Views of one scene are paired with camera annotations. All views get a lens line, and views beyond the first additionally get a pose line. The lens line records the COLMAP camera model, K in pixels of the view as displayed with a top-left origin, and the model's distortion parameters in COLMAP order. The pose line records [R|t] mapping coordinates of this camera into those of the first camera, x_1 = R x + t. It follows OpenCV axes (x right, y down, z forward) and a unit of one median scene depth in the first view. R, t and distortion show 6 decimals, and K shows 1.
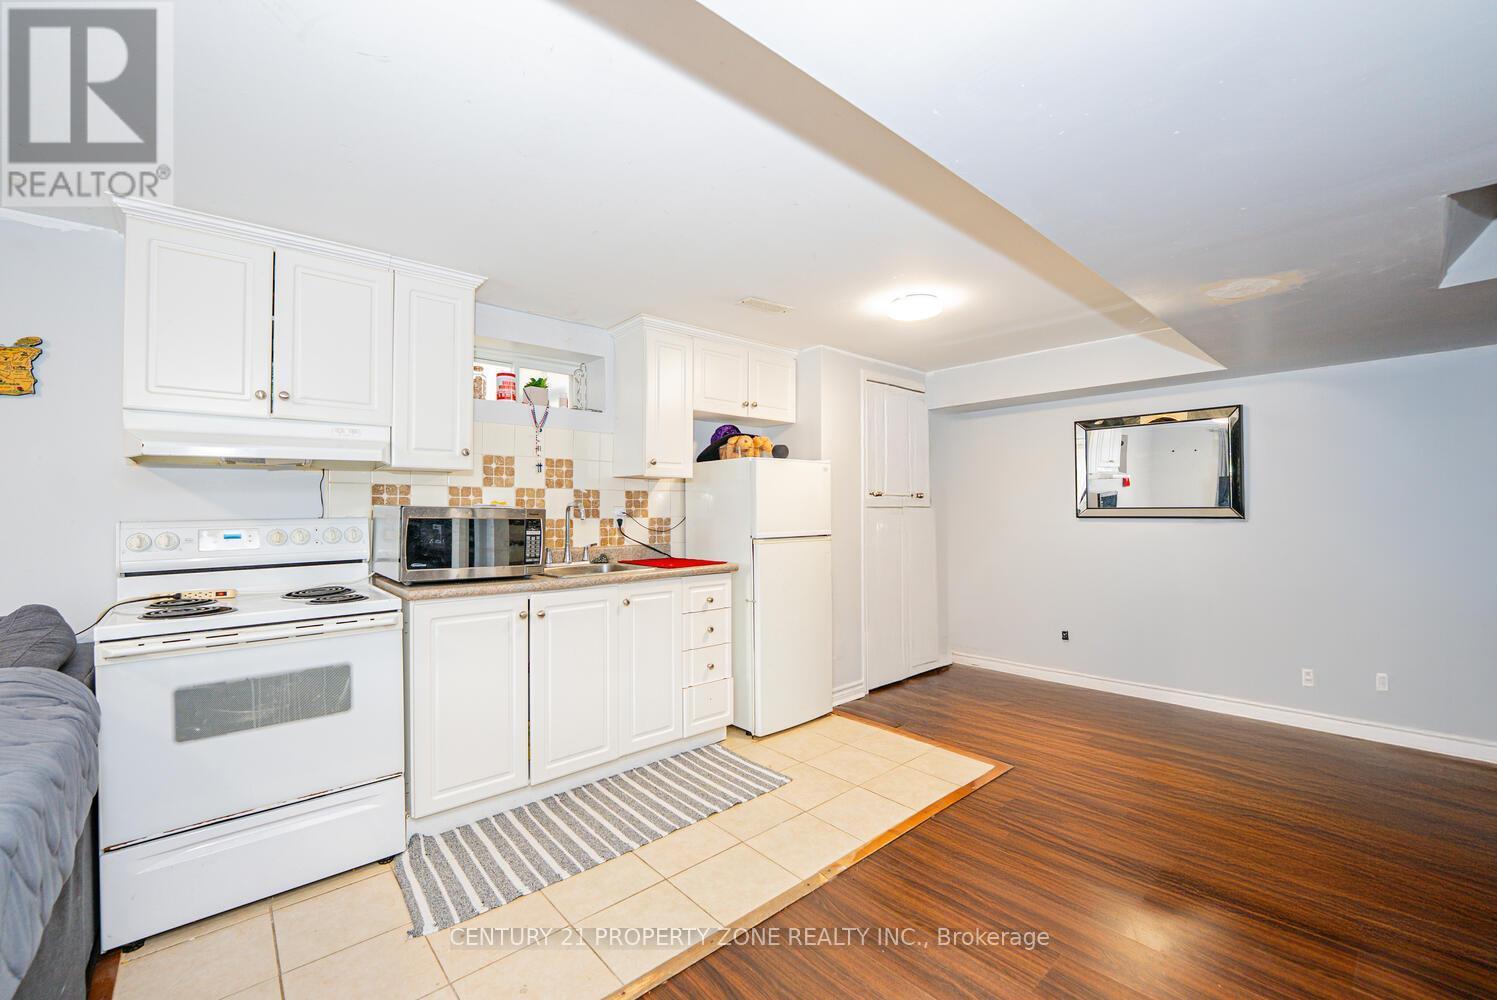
lens RADIAL K [[608.2, 0, 727.6], [0, 608.2, 498.1], [0, 0, 1]] dist [-0.026155, 0.002018]
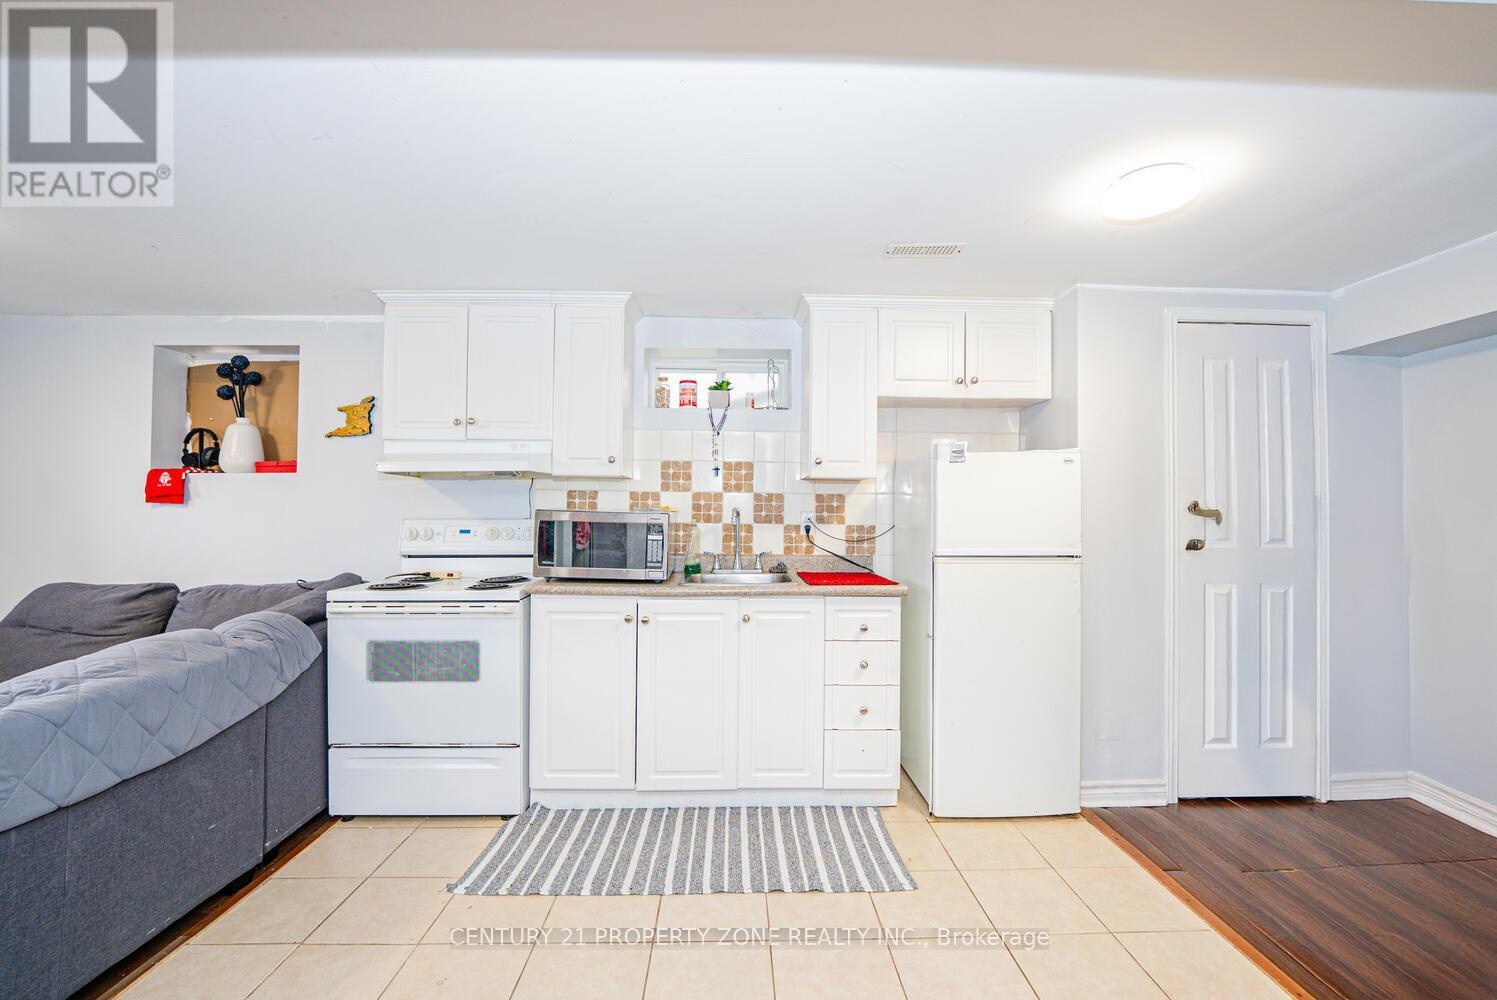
lens RADIAL K [[608.2, 0, 746.8], [0, 608.2, 496.5], [0, 0, 1]] dist [-0.026155, 0.002018]
pose [[0.774987, -0.004760, -0.631959, 0.425204], [-0.000197, 0.999970, -0.007773, -0.002291], [0.631977, 0.006148, 0.774963, 0.318242]]
